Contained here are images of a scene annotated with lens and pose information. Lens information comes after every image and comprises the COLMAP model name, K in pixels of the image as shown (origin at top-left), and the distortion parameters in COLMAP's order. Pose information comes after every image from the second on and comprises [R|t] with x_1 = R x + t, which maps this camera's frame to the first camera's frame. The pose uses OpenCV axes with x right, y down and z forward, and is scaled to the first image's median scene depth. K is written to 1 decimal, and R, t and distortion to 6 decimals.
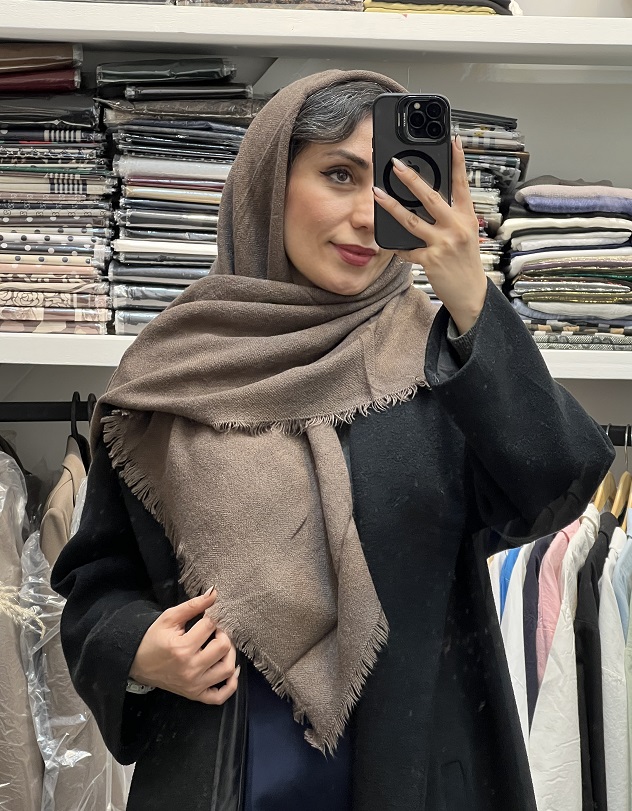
lens RADIAL K [[2275.9, 0, 314.4], [0, 2275.9, 363.1], [0, 0, 1]] dist [-0.015902, 2.044653]
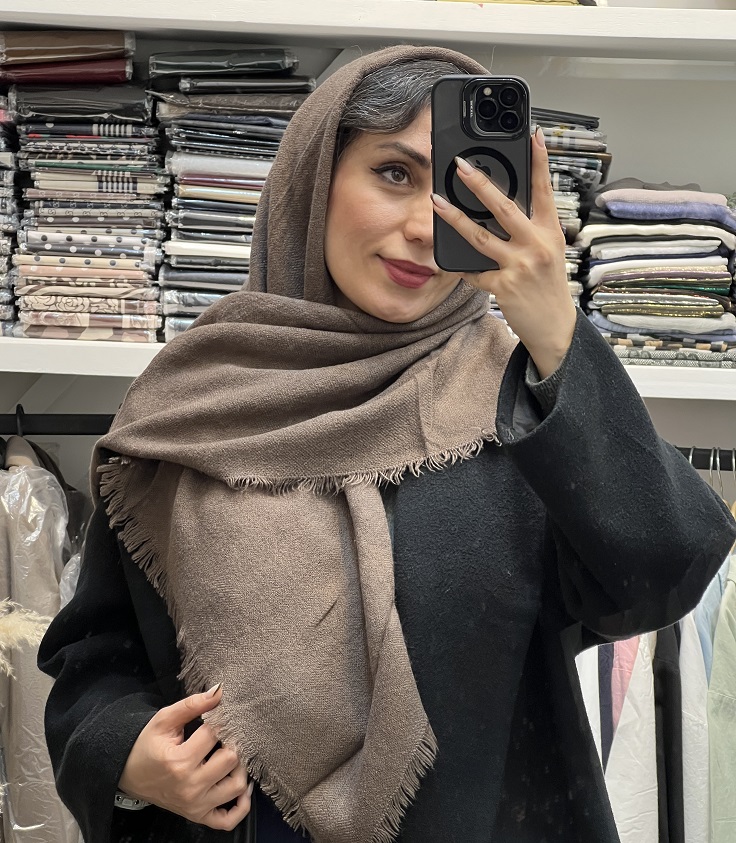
lens RADIAL K [[1989.6, 0, 369.7], [0, 1989.6, 367.3], [0, 0, 1]] dist [-0.034059, 1.195484]
pose [[0.999719, 0.013818, -0.019245, 0.012353], [-0.013550, 0.999810, 0.013993, -0.015289], [0.019435, -0.013728, 0.999717, 0.183607]]
